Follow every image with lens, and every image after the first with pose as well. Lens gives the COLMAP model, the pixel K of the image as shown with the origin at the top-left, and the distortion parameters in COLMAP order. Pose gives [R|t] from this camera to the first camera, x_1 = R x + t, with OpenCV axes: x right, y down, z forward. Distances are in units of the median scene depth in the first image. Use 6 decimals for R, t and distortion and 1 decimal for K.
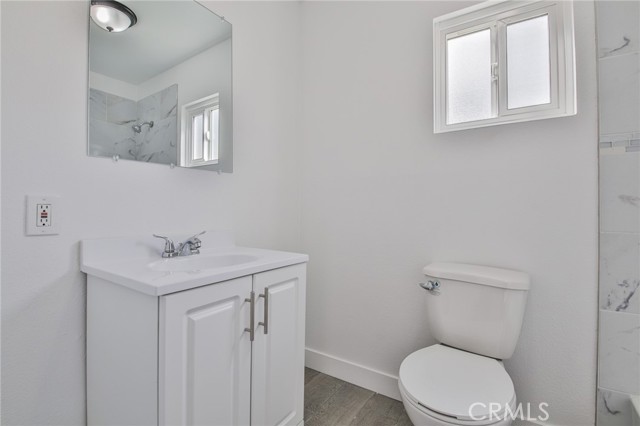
lens RADIAL K [[292.0, 0, 320.2], [0, 292.0, 209.0], [0, 0, 1]] dist [-0.005624, -0.007308]
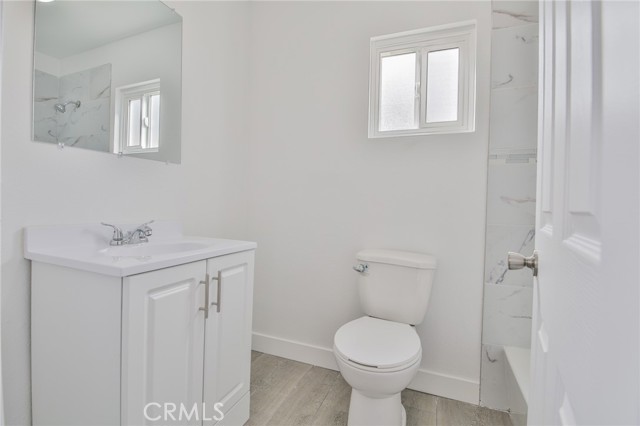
lens RADIAL K [[292.0, 0, 321.1], [0, 292.0, 208.8], [0, 0, 1]] dist [-0.005624, -0.007308]
pose [[0.978600, 0.018576, 0.204932, -0.032663], [-0.023008, 0.999550, 0.019265, 0.003364], [-0.204482, -0.023568, 0.978587, -0.130761]]
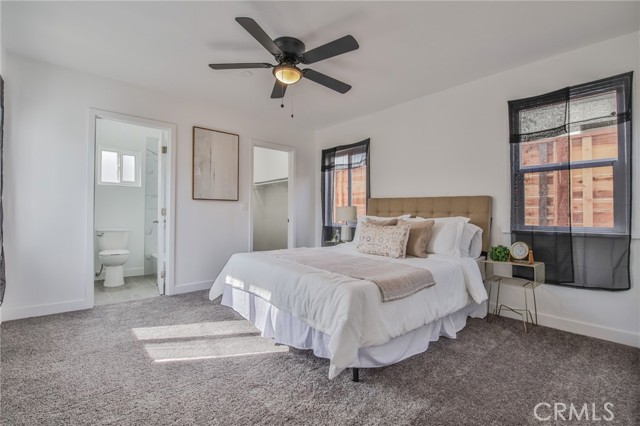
lens RADIAL K [[292.0, 0, 321.6], [0, 292.0, 214.1], [0, 0, 1]] dist [-0.005624, -0.007308]
pose [[0.298906, -0.004280, 0.954273, -2.222544], [-0.020596, 0.999728, 0.010935, -0.051799], [-0.954060, -0.022922, 0.298737, -2.612307]]
